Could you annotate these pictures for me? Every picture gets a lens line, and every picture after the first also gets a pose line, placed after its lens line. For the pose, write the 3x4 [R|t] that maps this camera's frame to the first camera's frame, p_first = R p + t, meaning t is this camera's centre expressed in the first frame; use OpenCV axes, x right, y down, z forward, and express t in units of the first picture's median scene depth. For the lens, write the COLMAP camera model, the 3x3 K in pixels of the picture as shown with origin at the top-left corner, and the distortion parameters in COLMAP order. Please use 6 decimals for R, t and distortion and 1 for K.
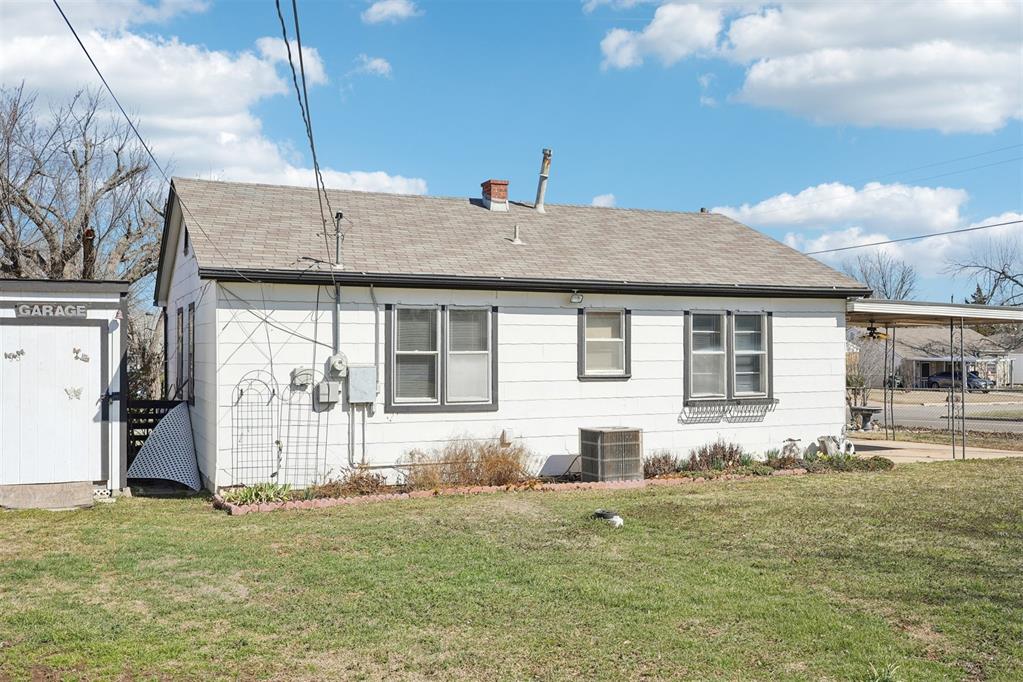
lens RADIAL K [[993.6, 0, 511.5], [0, 993.6, 341.0], [0, 0, 1]] dist [-0.006694, -0.002139]
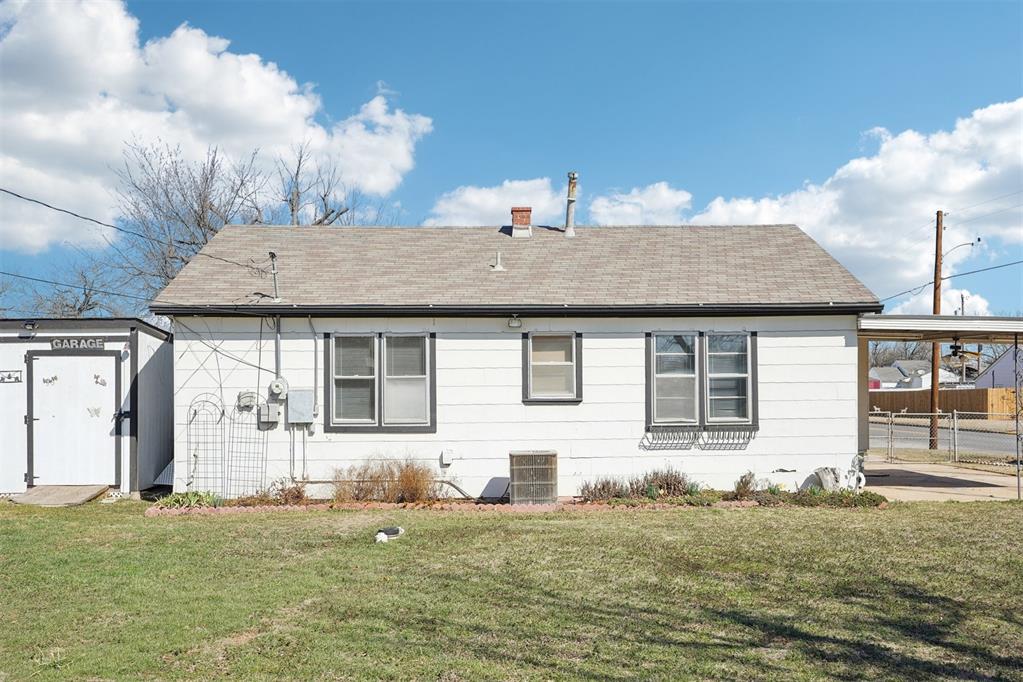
lens RADIAL K [[1005.4, 0, 513.2], [0, 1005.4, 366.4], [0, 0, 1]] dist [0.002519, 0.001110]
pose [[0.927255, -0.007005, -0.374364, 0.457053], [0.008311, 0.999964, 0.001874, -0.000583], [0.374338, -0.004849, 0.927280, 0.050459]]
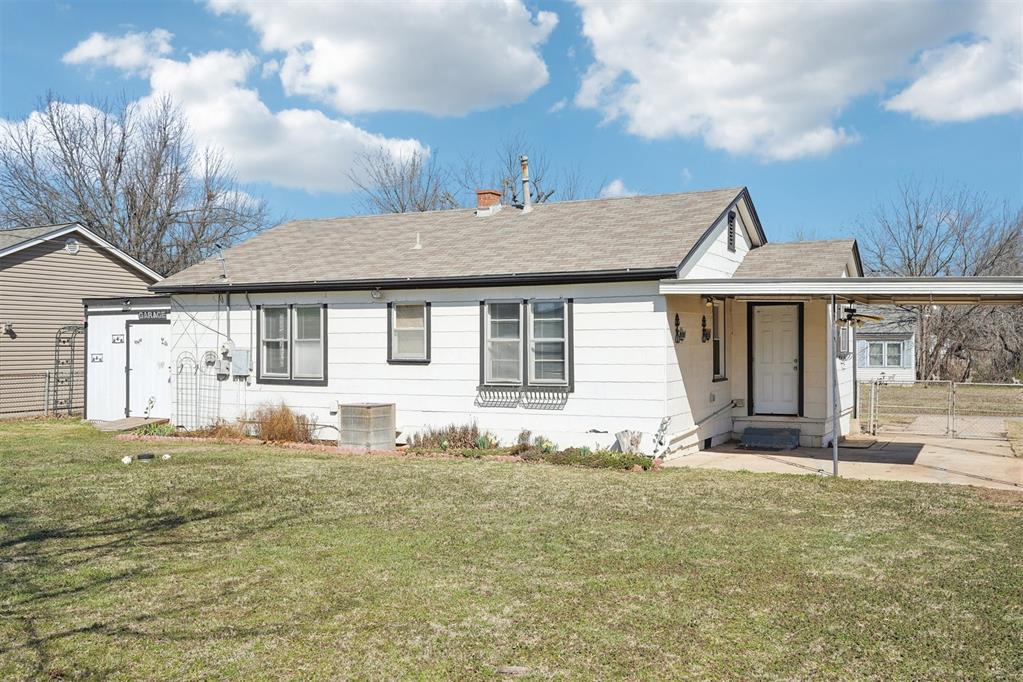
lens RADIAL K [[957.3, 0, 511.5], [0, 957.3, 341.0], [0, 0, 1]] dist [0.003917, 0.006193]
pose [[0.640976, 0.000358, -0.767561, 1.075047], [0.008438, 0.999936, 0.007513, 0.005714], [0.767515, -0.011292, 0.640932, 0.396563]]
